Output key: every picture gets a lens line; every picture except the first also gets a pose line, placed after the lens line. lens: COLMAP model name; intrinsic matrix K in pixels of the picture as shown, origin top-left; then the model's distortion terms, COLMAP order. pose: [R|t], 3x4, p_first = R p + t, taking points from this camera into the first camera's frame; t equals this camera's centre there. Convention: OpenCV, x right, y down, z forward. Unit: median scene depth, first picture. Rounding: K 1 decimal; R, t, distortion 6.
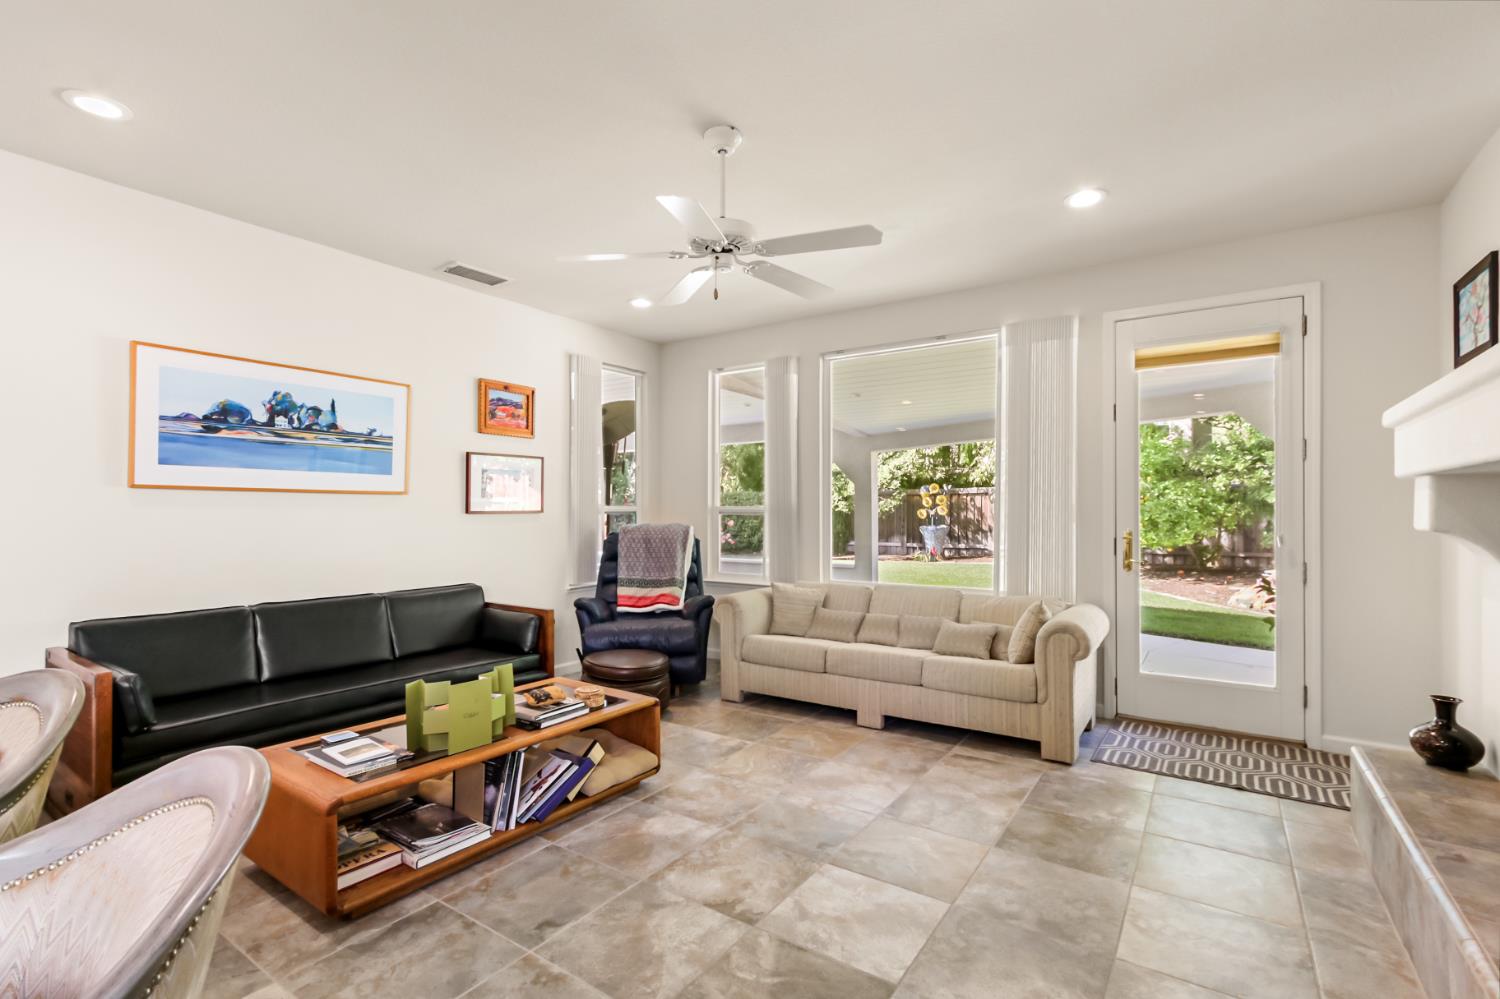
lens RADIAL K [[706.3, 0, 765.6], [0, 706.3, 508.1], [0, 0, 1]] dist [-0.000216, 0.002714]
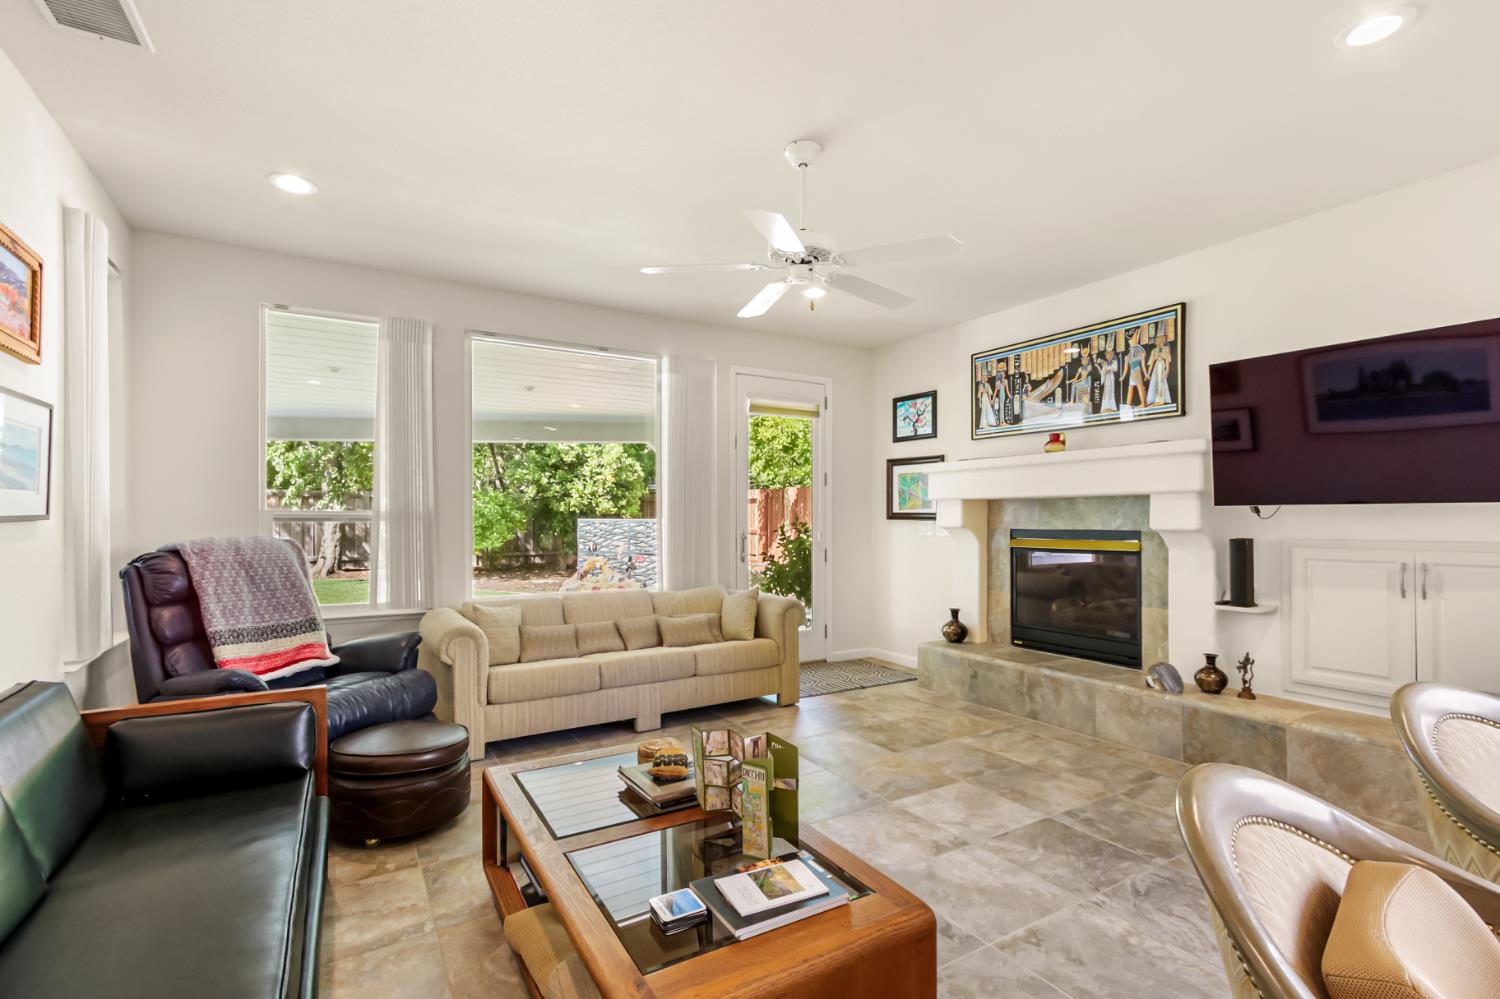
lens RADIAL K [[706.3, 0, 743.2], [0, 706.3, 517.7], [0, 0, 1]] dist [-0.000216, 0.002714]
pose [[0.401682, 0.000402, 0.915779, -0.857946], [-0.004245, 0.999990, 0.001423, 0.003780], [-0.915769, -0.004459, 0.401680, 0.554030]]
